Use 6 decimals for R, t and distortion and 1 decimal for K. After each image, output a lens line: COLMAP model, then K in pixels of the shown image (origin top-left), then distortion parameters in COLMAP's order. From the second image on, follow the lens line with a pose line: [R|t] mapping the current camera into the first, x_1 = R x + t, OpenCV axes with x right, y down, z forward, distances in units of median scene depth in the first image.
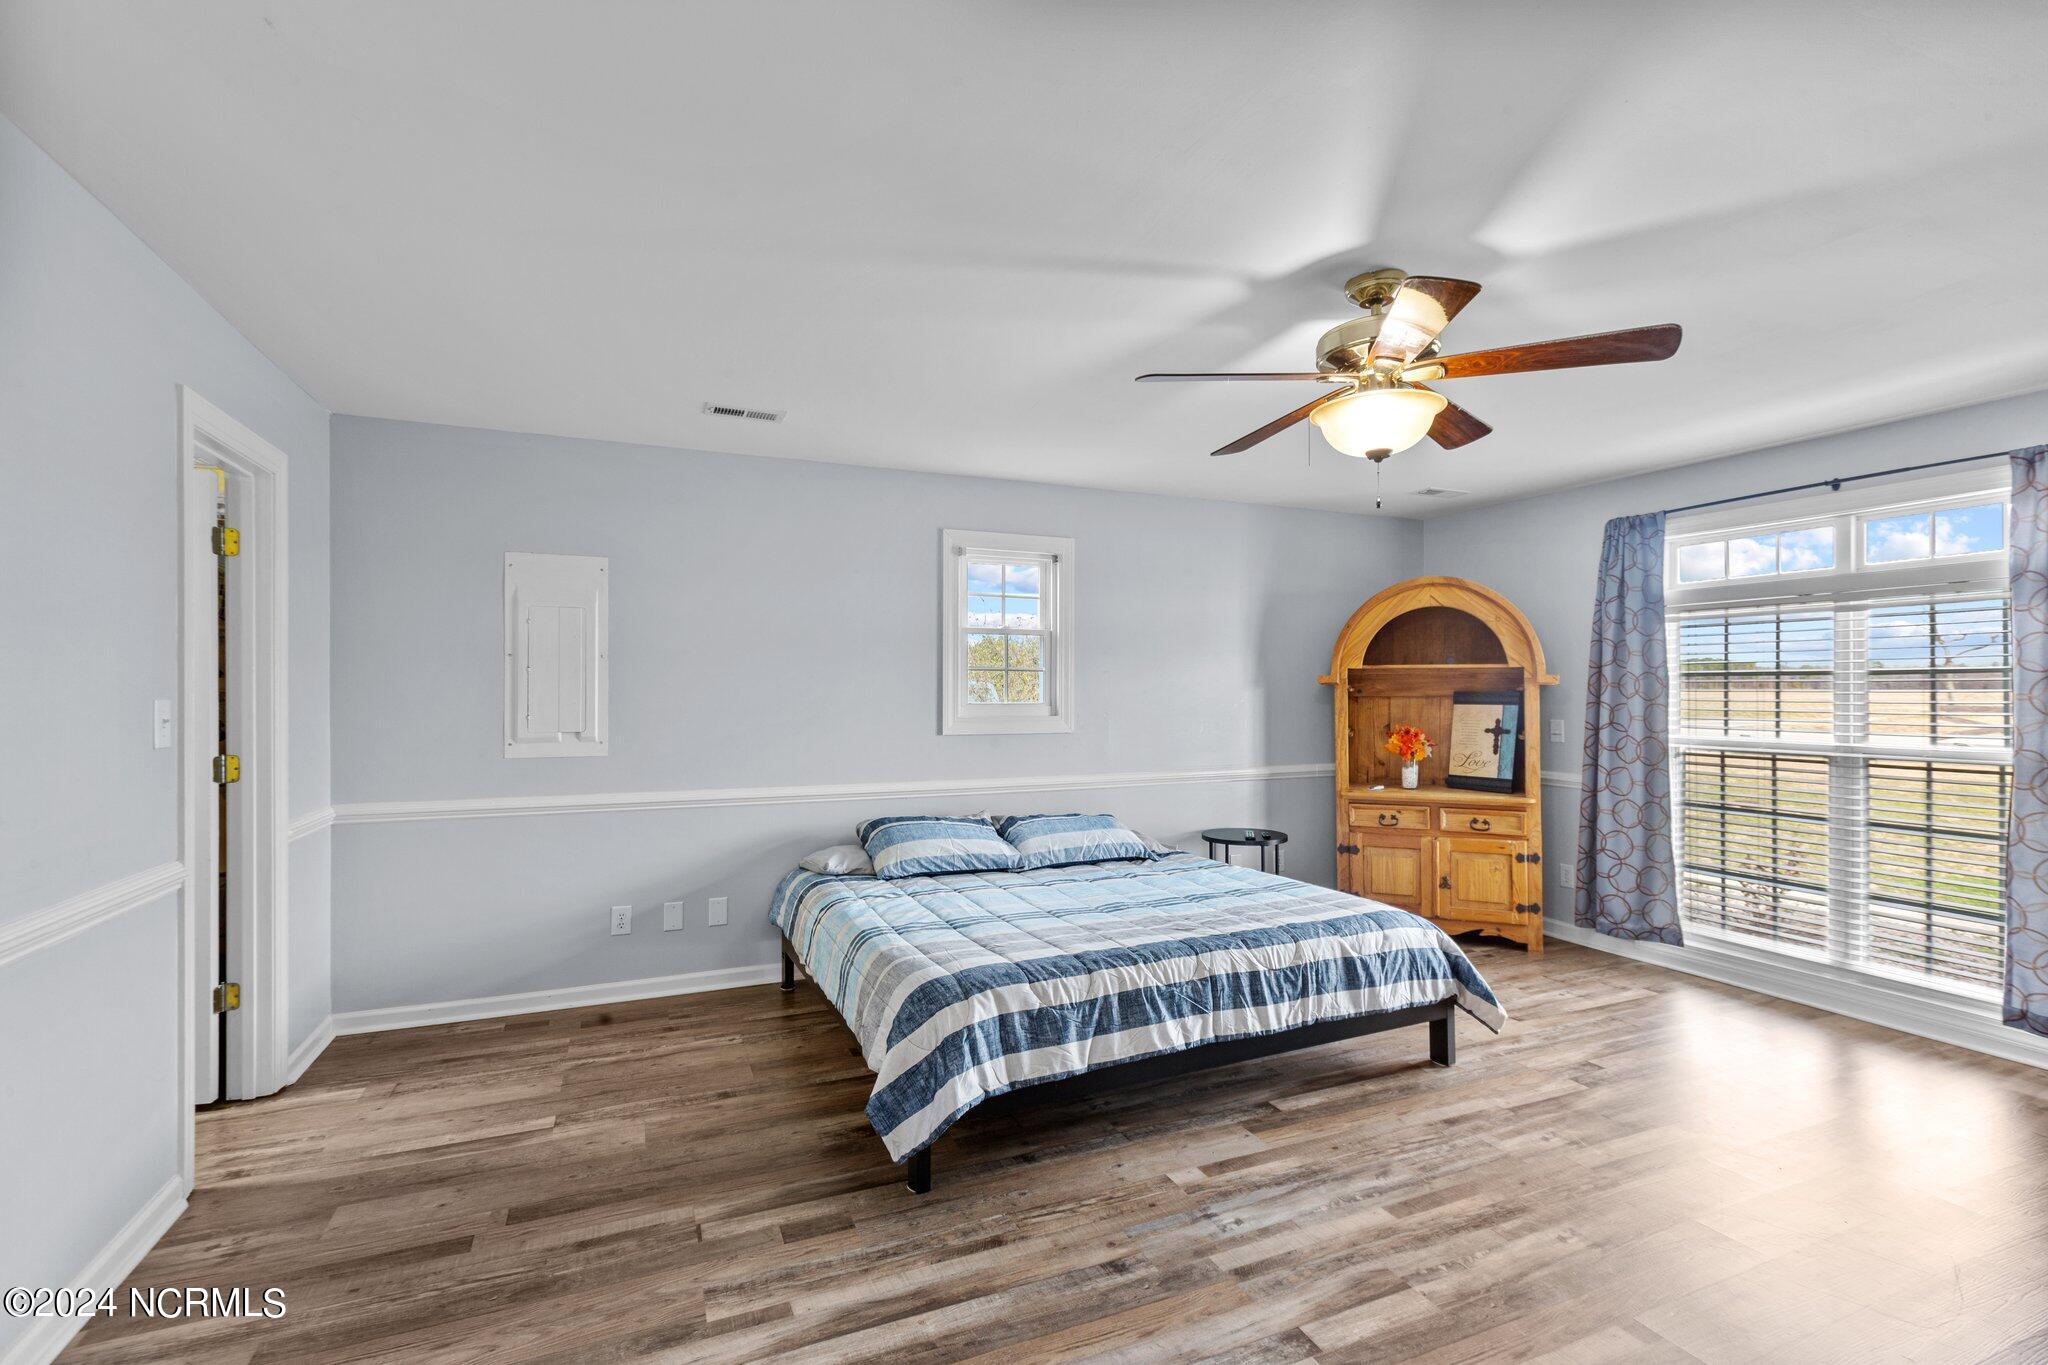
lens RADIAL K [[920.8, 0, 1019.4], [0, 920.8, 679.9], [0, 0, 1]] dist [-0.000949, -0.000126]
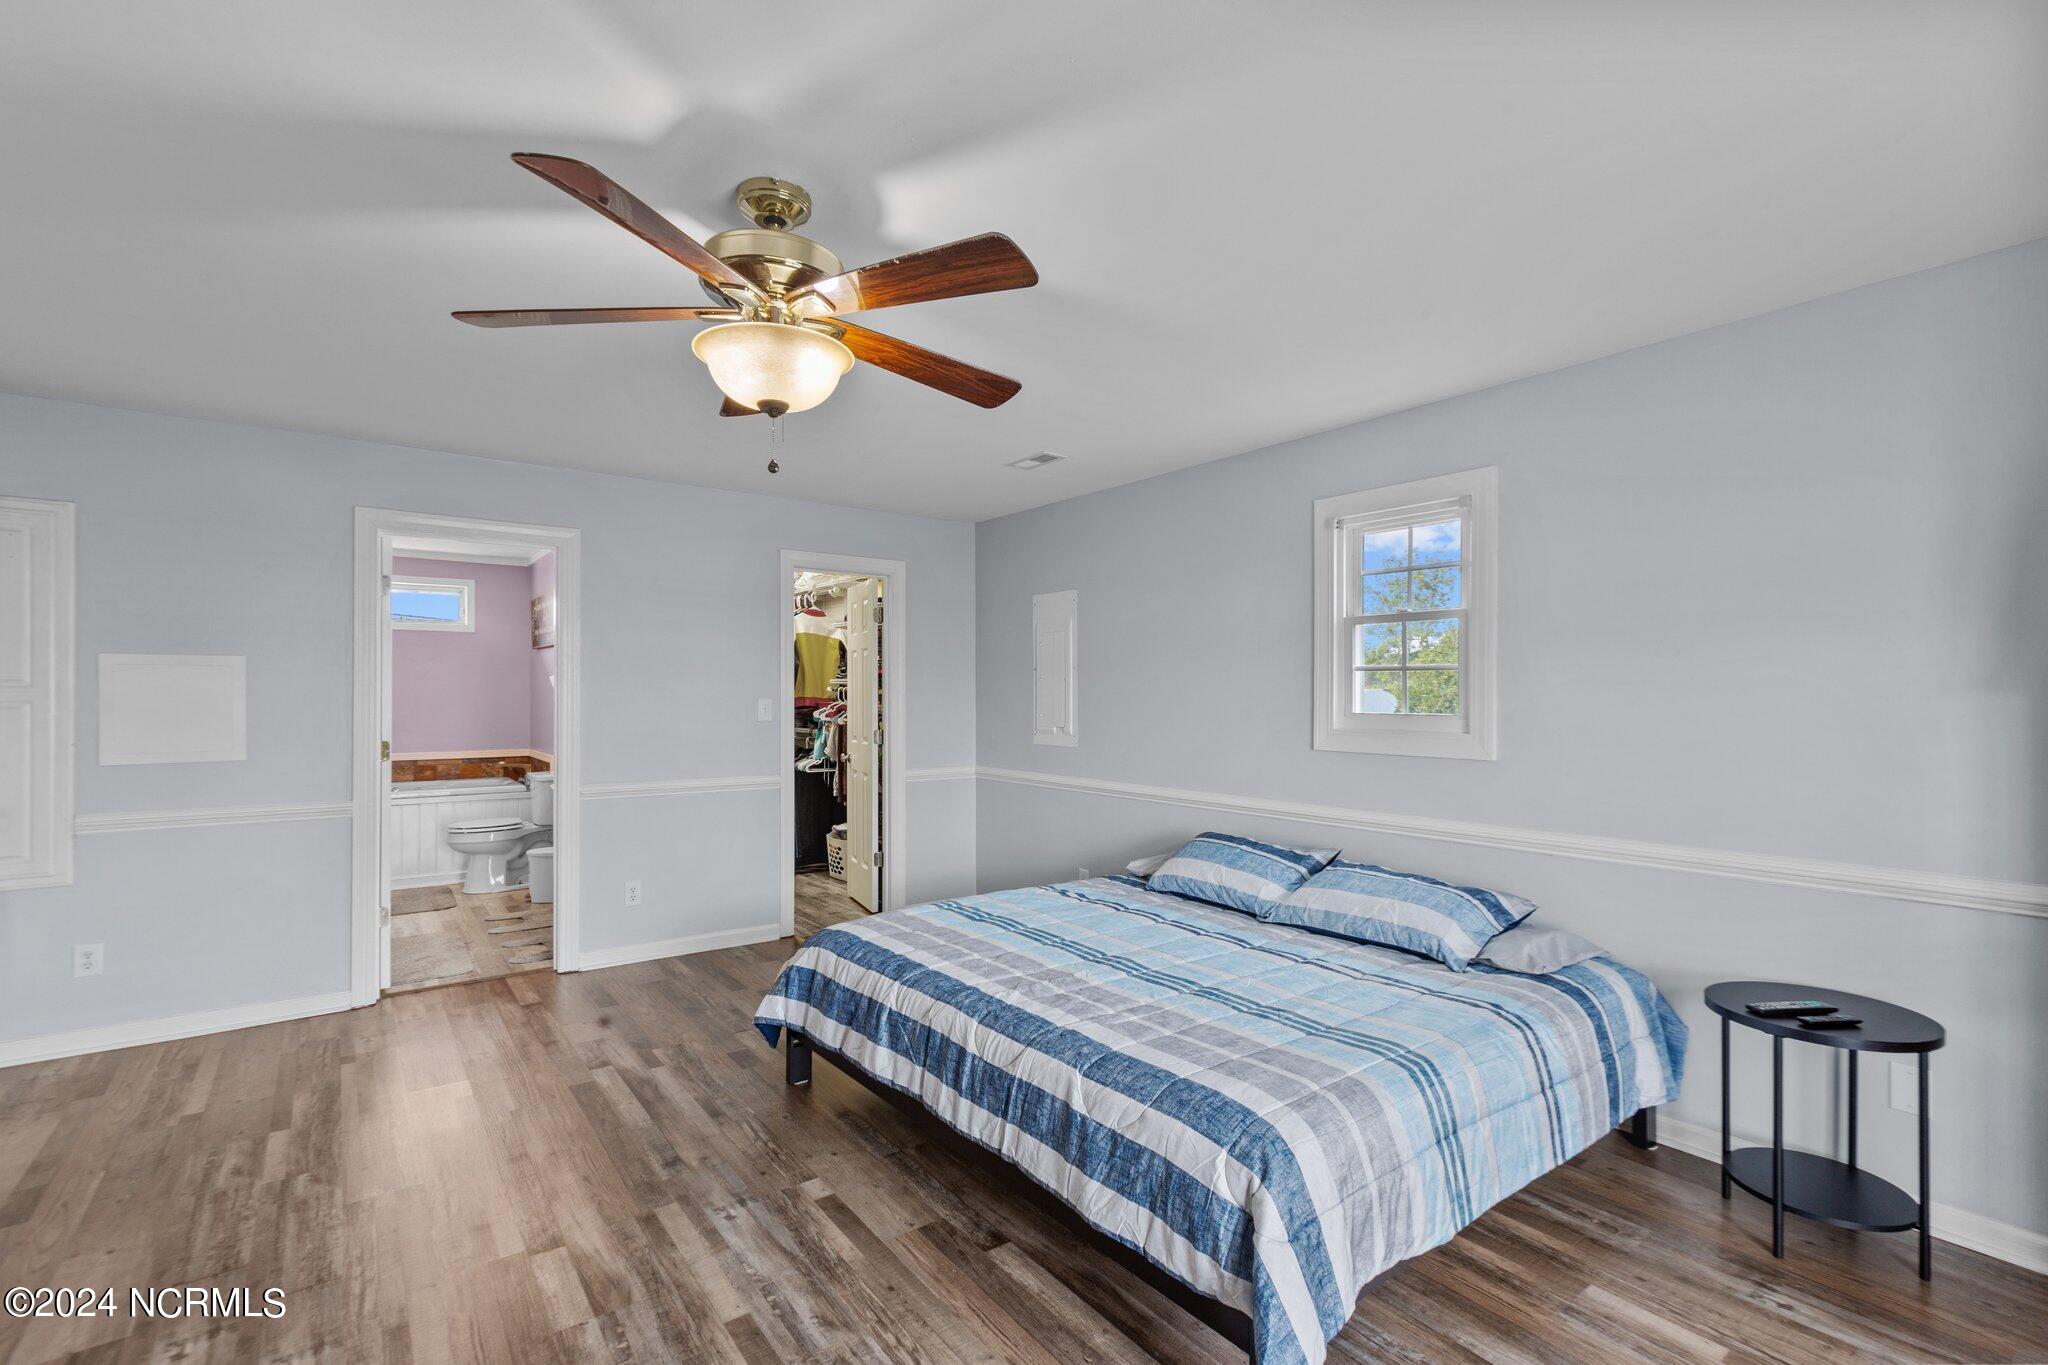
lens RADIAL K [[920.8, 0, 1016.5], [0, 920.8, 687.4], [0, 0, 1]] dist [-0.000949, -0.000126]
pose [[0.224891, -0.004886, -0.974372, 0.992369], [0.010968, 0.999937, -0.002483, 0.004324], [0.974322, -0.010129, 0.224931, 0.823298]]
